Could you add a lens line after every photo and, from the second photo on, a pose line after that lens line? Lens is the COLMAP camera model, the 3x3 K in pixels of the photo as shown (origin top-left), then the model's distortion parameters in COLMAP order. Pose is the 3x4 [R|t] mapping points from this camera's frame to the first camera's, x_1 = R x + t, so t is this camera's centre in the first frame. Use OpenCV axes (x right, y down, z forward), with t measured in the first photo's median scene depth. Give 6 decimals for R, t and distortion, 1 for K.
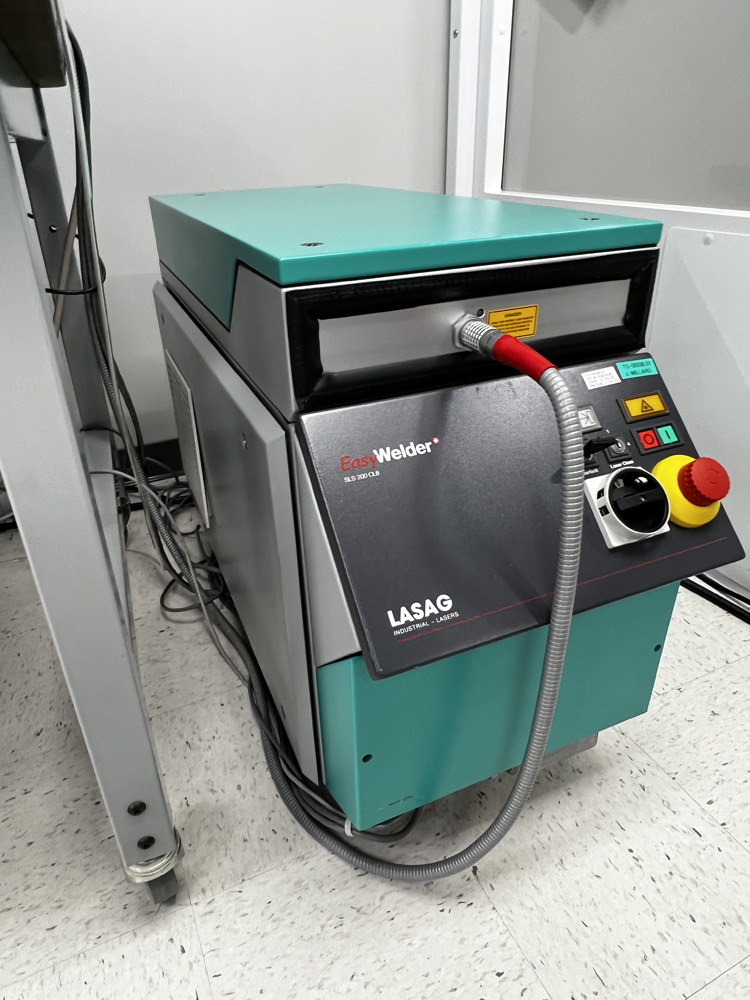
lens RADIAL K [[660.7, 0, 357.0], [0, 660.7, 478.8], [0, 0, 1]] dist [-0.001741, -0.000837]
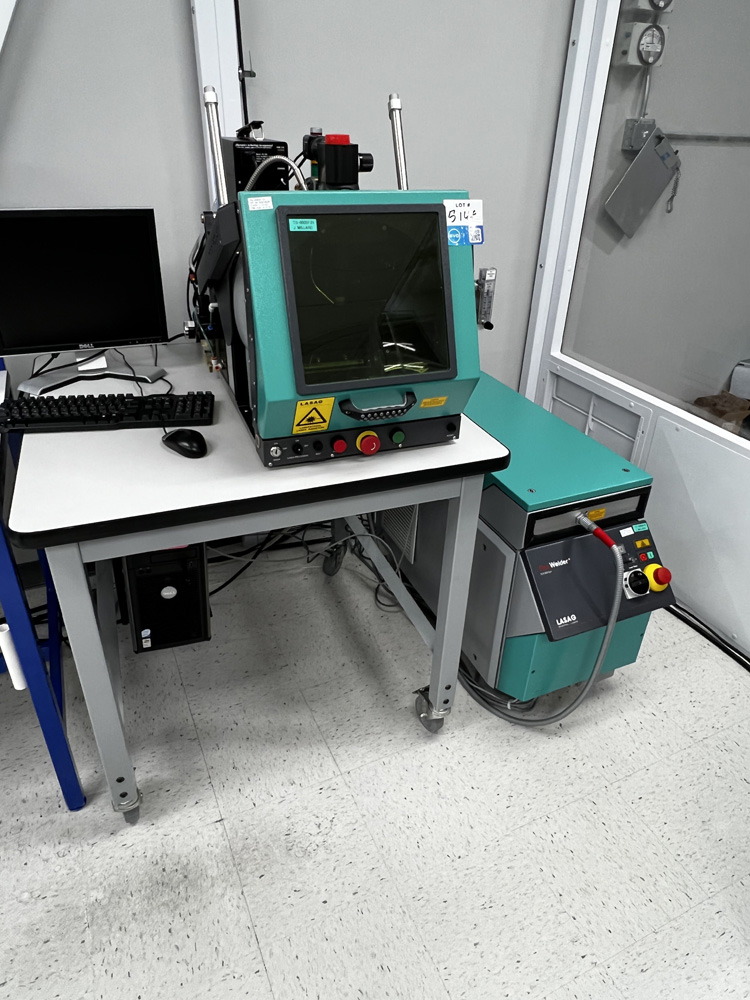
lens RADIAL K [[650.3, 0, 372.5], [0, 650.3, 478.3], [0, 0, 1]] dist [-0.003683, 0.001604]
pose [[0.998450, 0.044597, 0.033306, -0.728895], [-0.045527, 0.998579, 0.027695, -0.388771], [-0.032024, -0.029168, 0.999061, -1.527423]]
